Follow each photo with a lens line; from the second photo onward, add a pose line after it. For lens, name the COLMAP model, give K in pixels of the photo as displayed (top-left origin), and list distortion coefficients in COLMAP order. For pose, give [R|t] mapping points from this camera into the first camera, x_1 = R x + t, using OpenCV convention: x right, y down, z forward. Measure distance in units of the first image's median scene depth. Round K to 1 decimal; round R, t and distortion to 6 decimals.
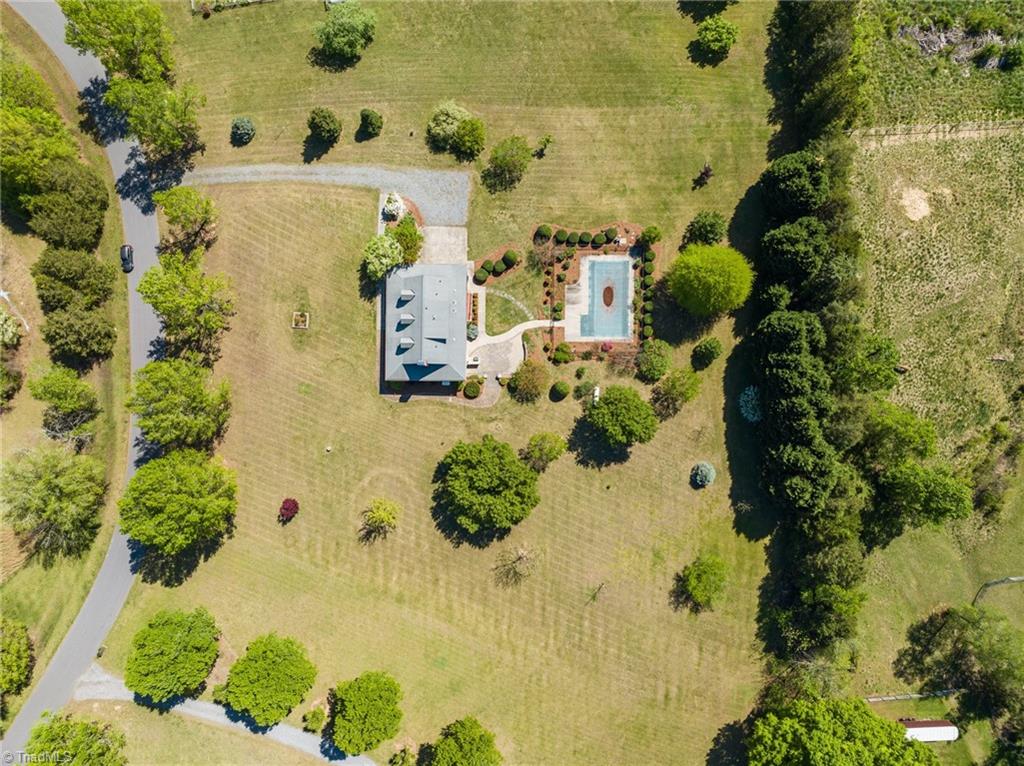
lens RADIAL K [[723.2, 0, 511.3], [0, 723.2, 380.7], [0, 0, 1]] dist [-0.044583, 0.007070]
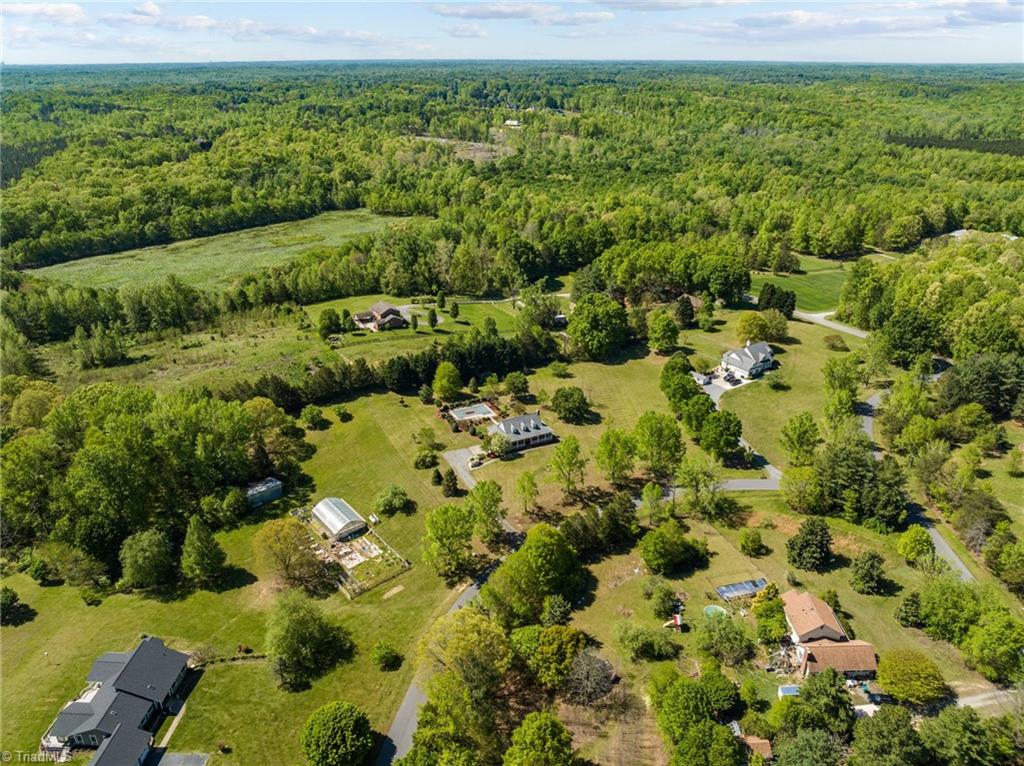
lens RADIAL K [[723.2, 0, 514.5], [0, 723.2, 383.9], [0, 0, 1]] dist [-0.044583, 0.007070]
pose [[-0.469180, -0.370422, 0.801660, -1.661666], [0.883023, -0.184594, 0.431503, -0.930862], [-0.011856, 0.910337, 0.413699, 0.012761]]
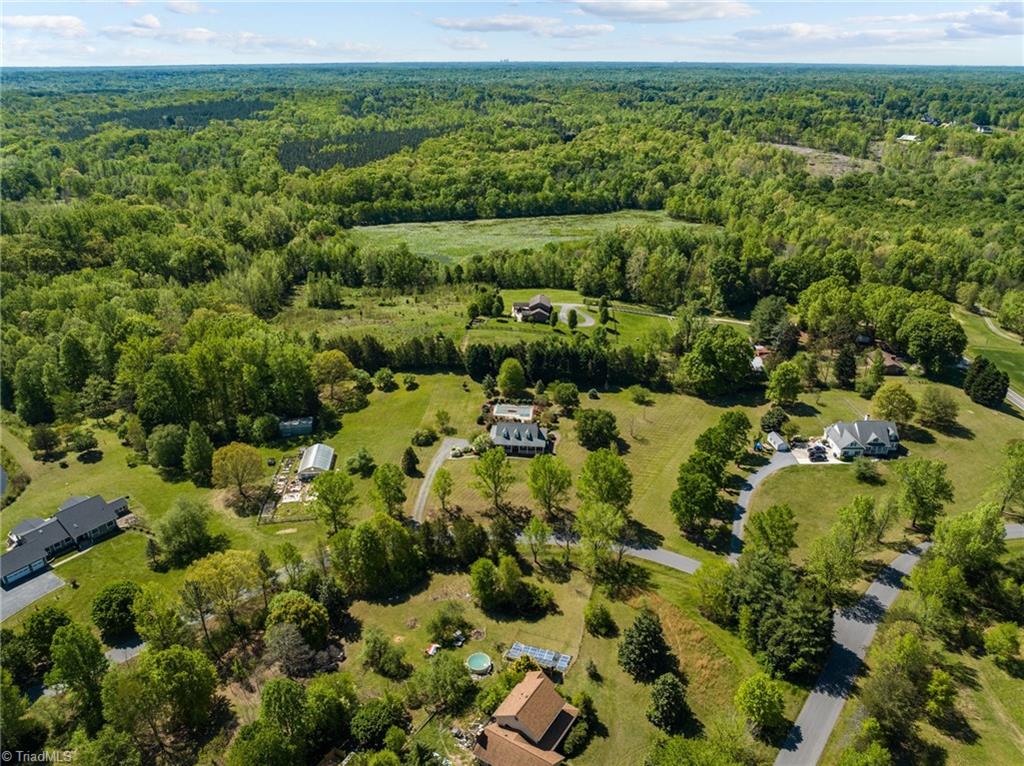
lens RADIAL K [[723.2, 0, 512.9], [0, 723.2, 381.8], [0, 0, 1]] dist [-0.044583, 0.007070]
pose [[0.097218, -0.412494, 0.905758, -1.840482], [0.995218, 0.048957, -0.084525, 0.068595], [-0.009478, 0.909644, 0.415281, 0.000400]]
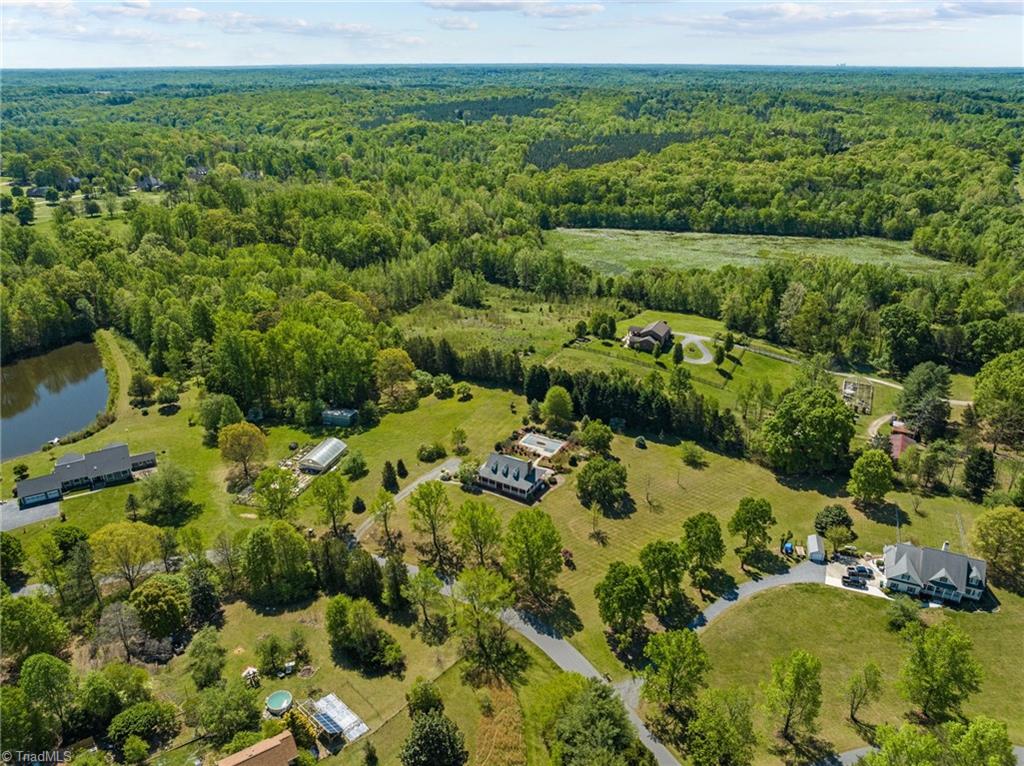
lens RADIAL K [[723.2, 0, 512.8], [0, 723.2, 380.8], [0, 0, 1]] dist [-0.044583, 0.007070]
pose [[0.491524, -0.359487, 0.793204, -1.459055], [0.870846, 0.208691, -0.445056, 0.685109], [-0.005542, 0.909515, 0.415635, -0.002818]]
